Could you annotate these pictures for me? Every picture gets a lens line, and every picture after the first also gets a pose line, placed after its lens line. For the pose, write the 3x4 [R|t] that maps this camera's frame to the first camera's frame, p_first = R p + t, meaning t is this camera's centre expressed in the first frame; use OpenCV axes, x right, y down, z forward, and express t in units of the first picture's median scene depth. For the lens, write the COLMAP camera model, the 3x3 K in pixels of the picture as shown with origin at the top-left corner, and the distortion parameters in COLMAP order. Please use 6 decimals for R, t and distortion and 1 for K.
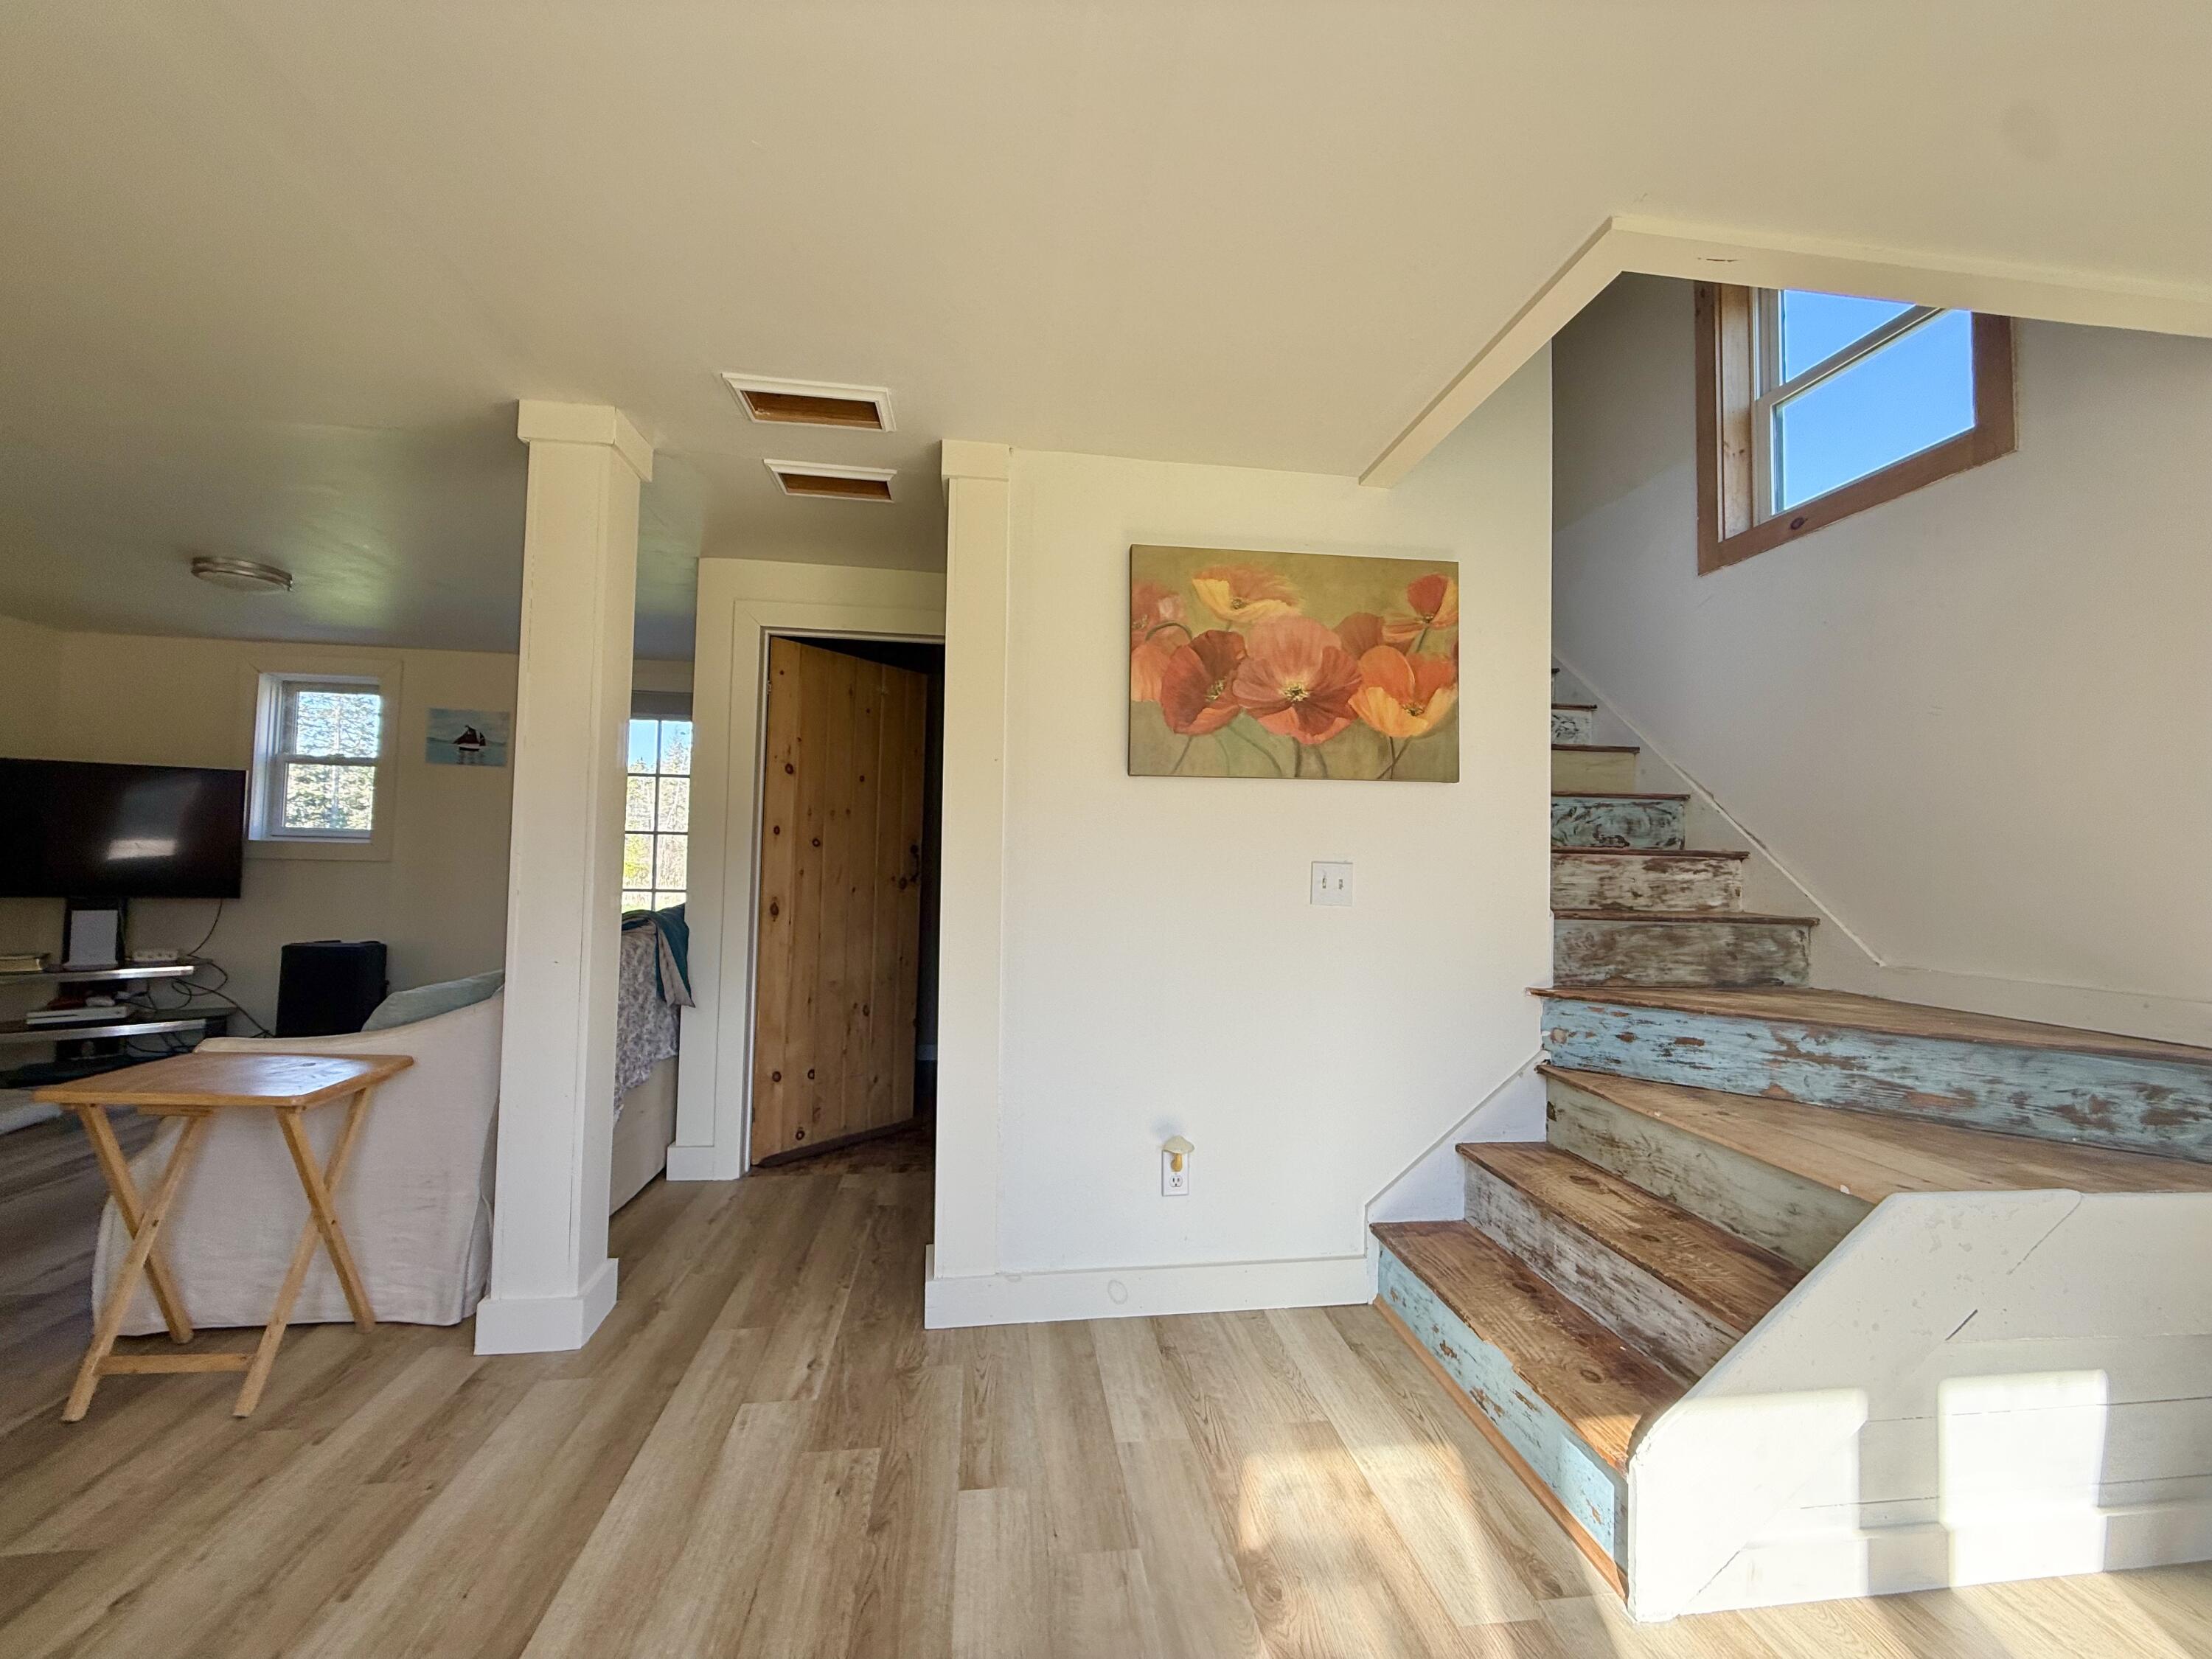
lens RADIAL K [[873.5, 0, 1104.3], [0, 873.5, 828.7], [0, 0, 1]] dist [-0.009820, -0.000336]
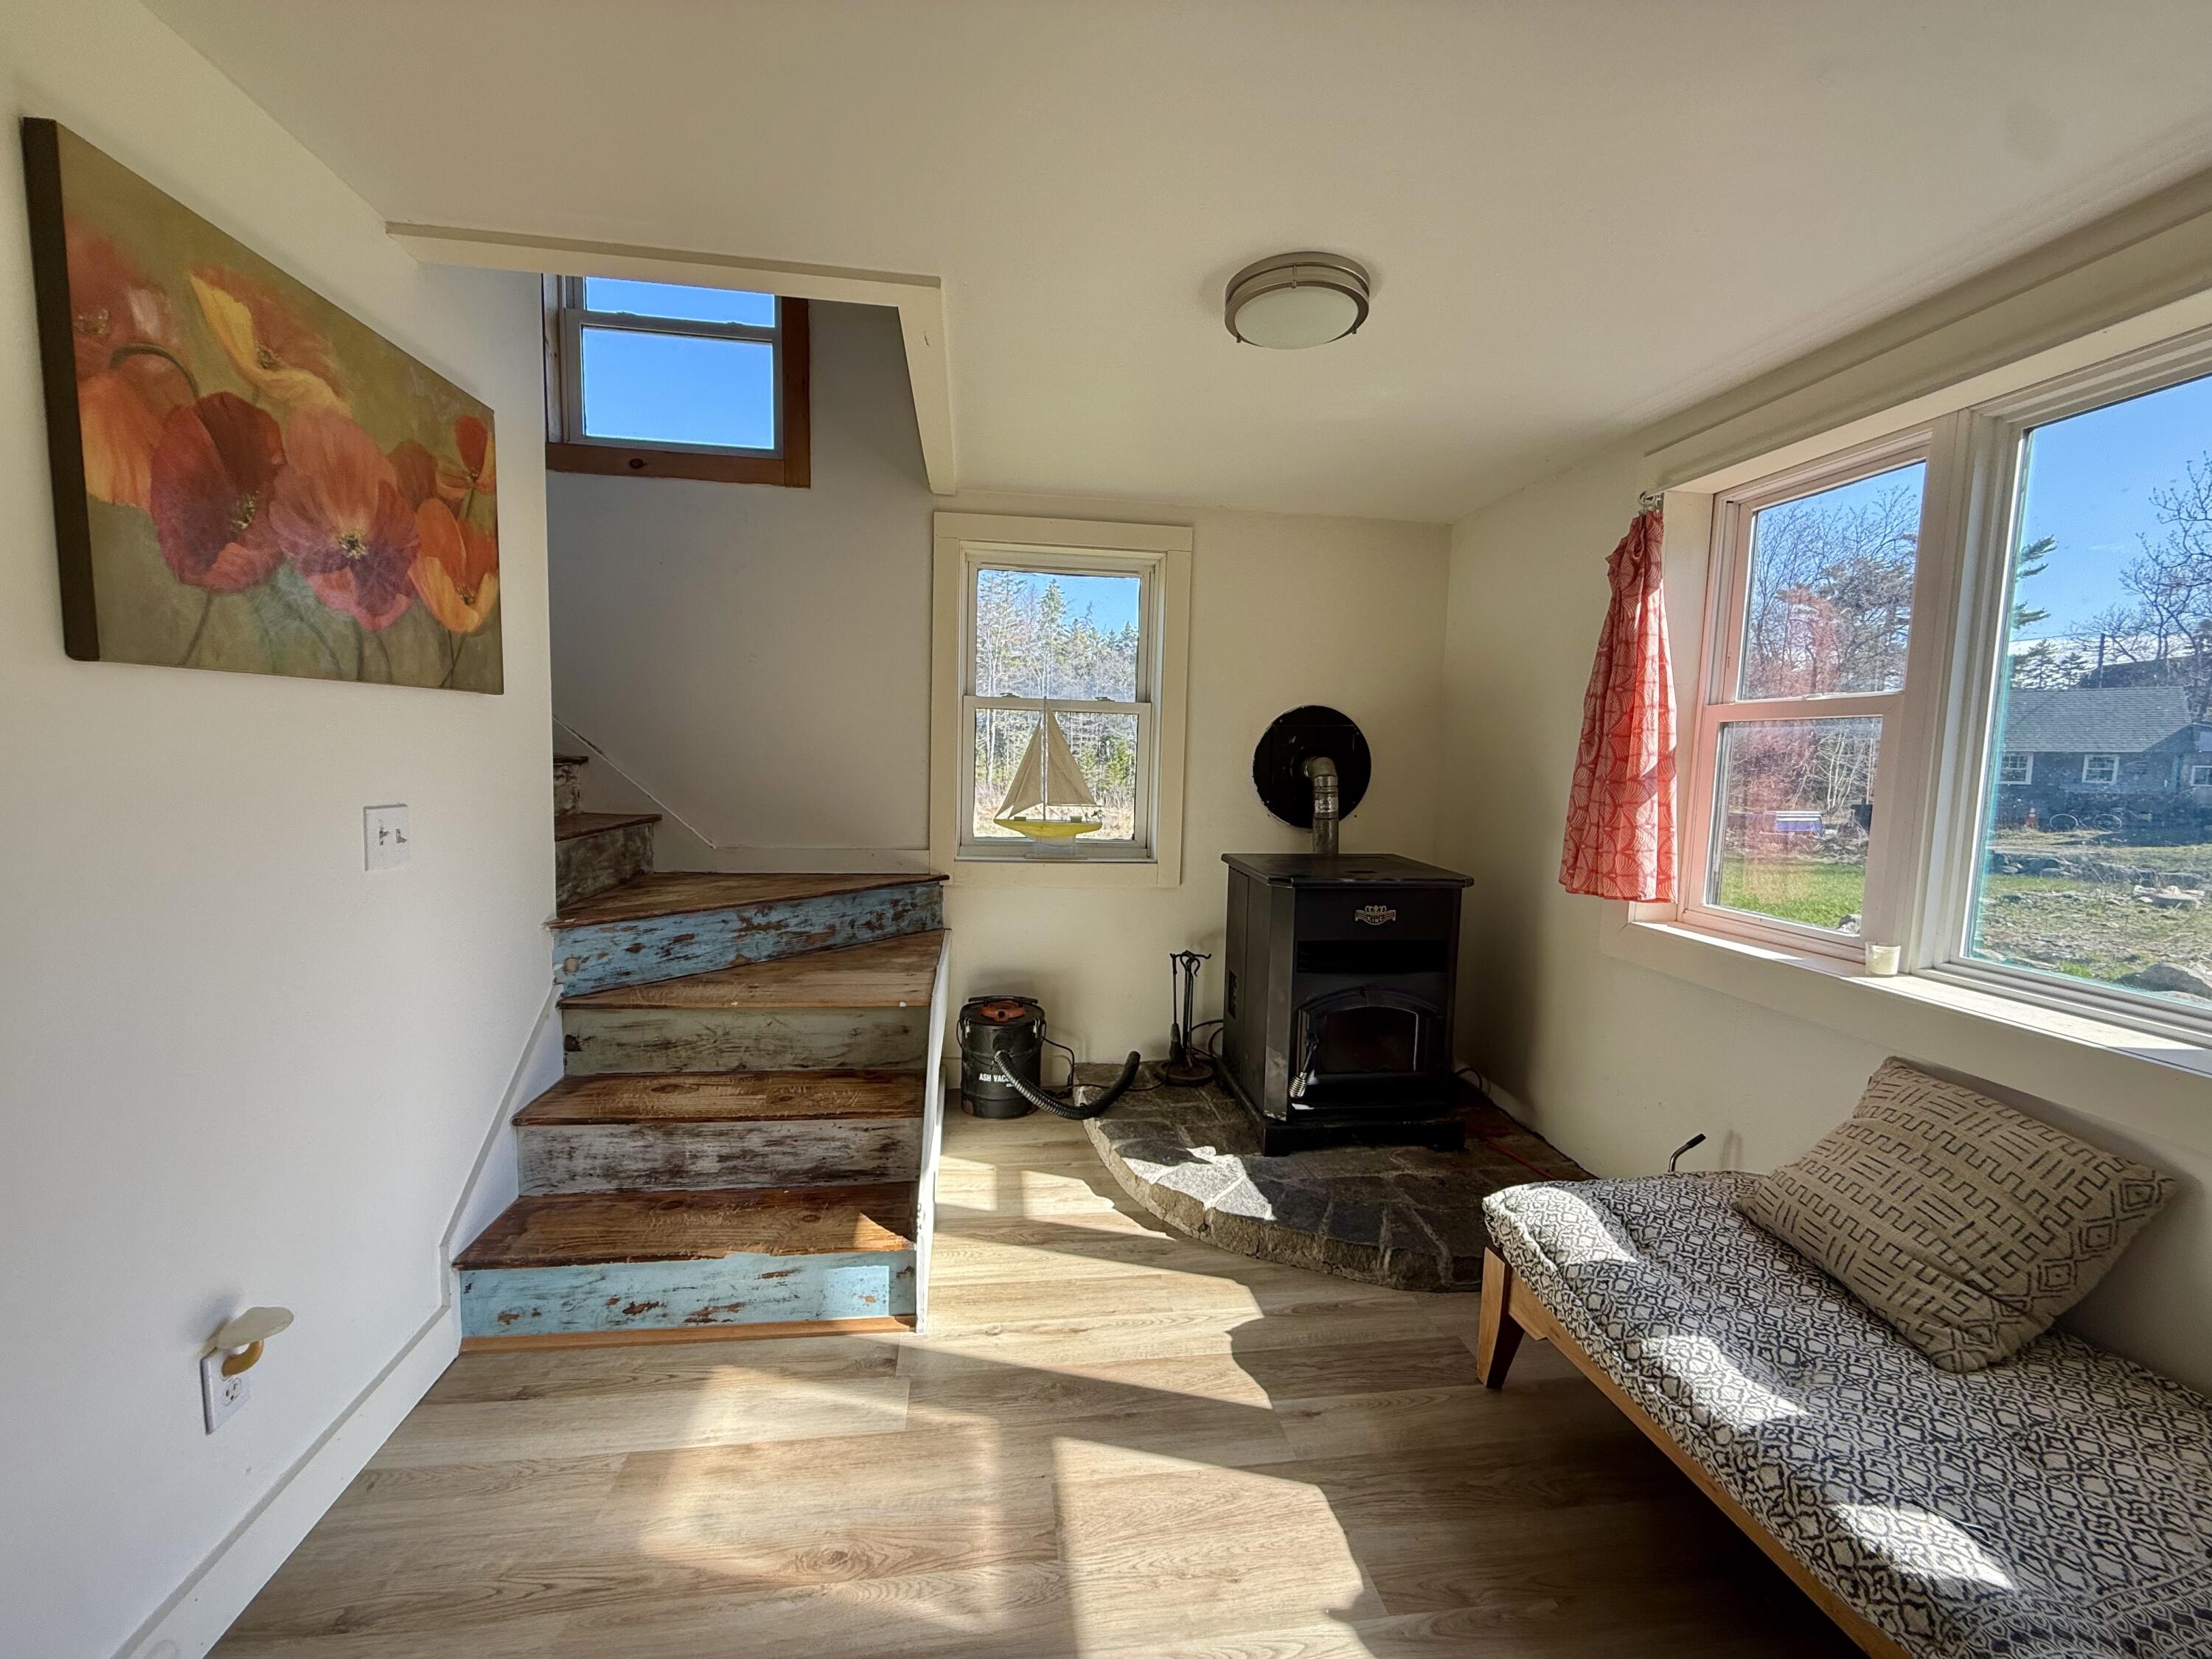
lens RADIAL K [[873.5, 0, 1100.0], [0, 873.5, 826.8], [0, 0, 1]] dist [-0.009820, -0.000336]
pose [[-0.014879, -0.109735, 0.993849, -0.444824], [-0.068998, 0.991703, 0.108465, -0.060368], [-0.997506, -0.066960, -0.022327, 0.475631]]
